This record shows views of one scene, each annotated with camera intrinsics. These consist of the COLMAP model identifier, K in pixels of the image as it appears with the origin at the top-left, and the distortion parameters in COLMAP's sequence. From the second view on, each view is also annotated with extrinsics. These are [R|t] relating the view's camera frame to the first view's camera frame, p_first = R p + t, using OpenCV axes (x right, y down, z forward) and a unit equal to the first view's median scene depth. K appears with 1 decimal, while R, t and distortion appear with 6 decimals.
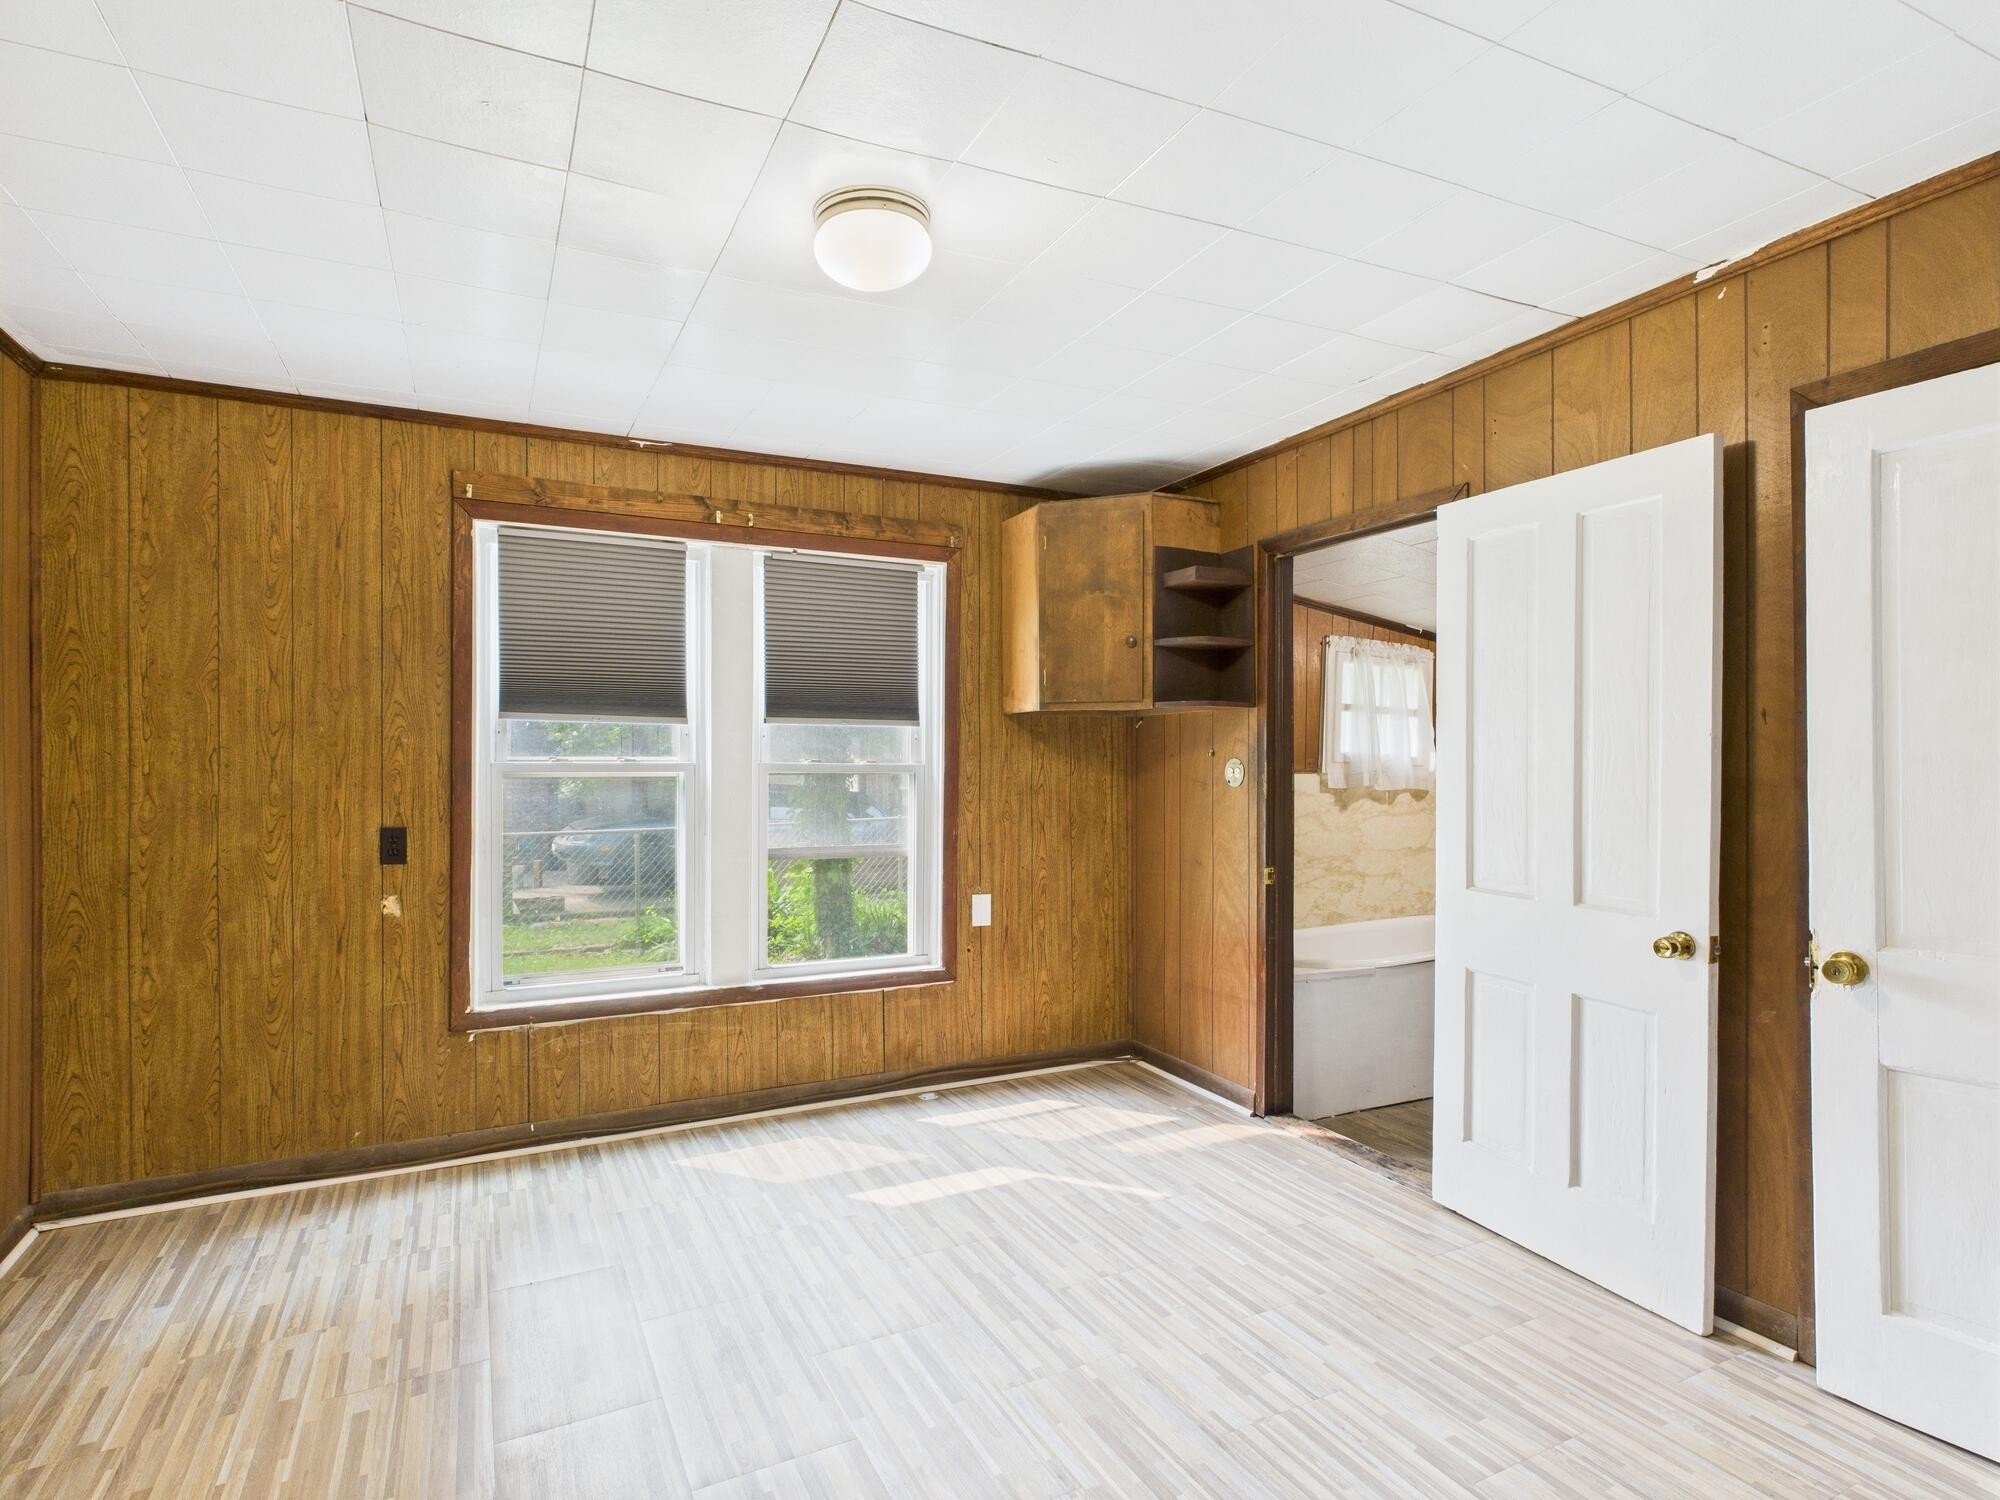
lens RADIAL K [[1046.3, 0, 1006.1], [0, 1046.3, 770.7], [0, 0, 1]] dist [-0.000482, -0.000502]
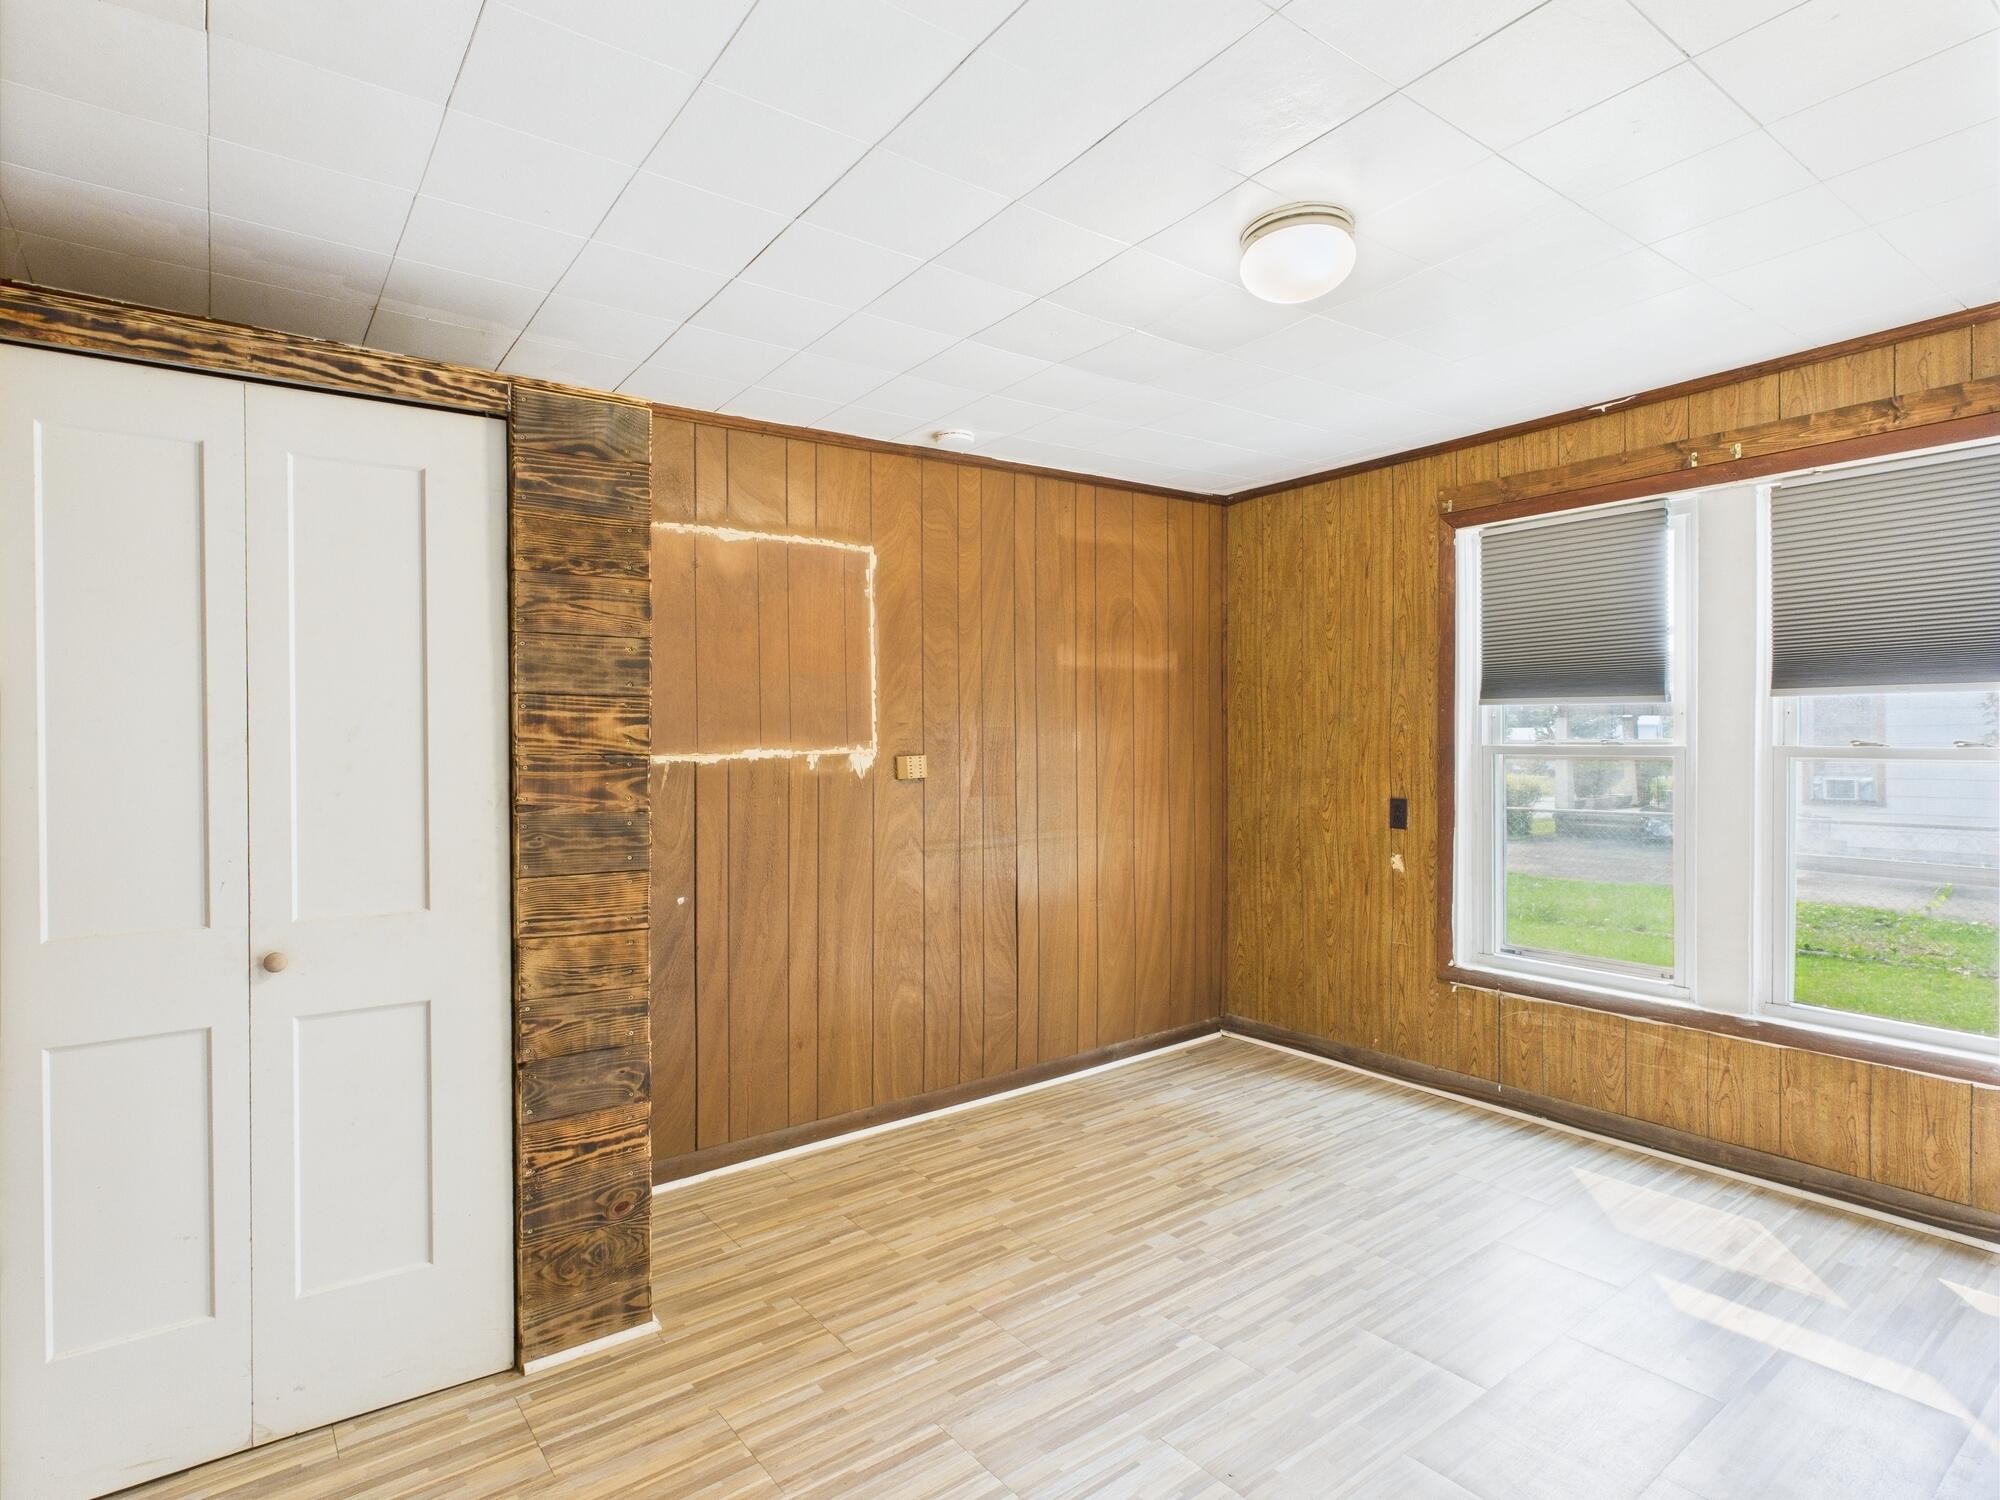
lens RADIAL K [[1041.4, 0, 1000.0], [0, 1041.4, 750.0], [0, 0, 1]] dist [-0.001556, -0.000342]
pose [[0.183978, 0.008117, -0.982897, 0.504135], [-0.005178, 0.999960, 0.007289, -0.008389], [0.982917, 0.003748, 0.184013, 0.310934]]
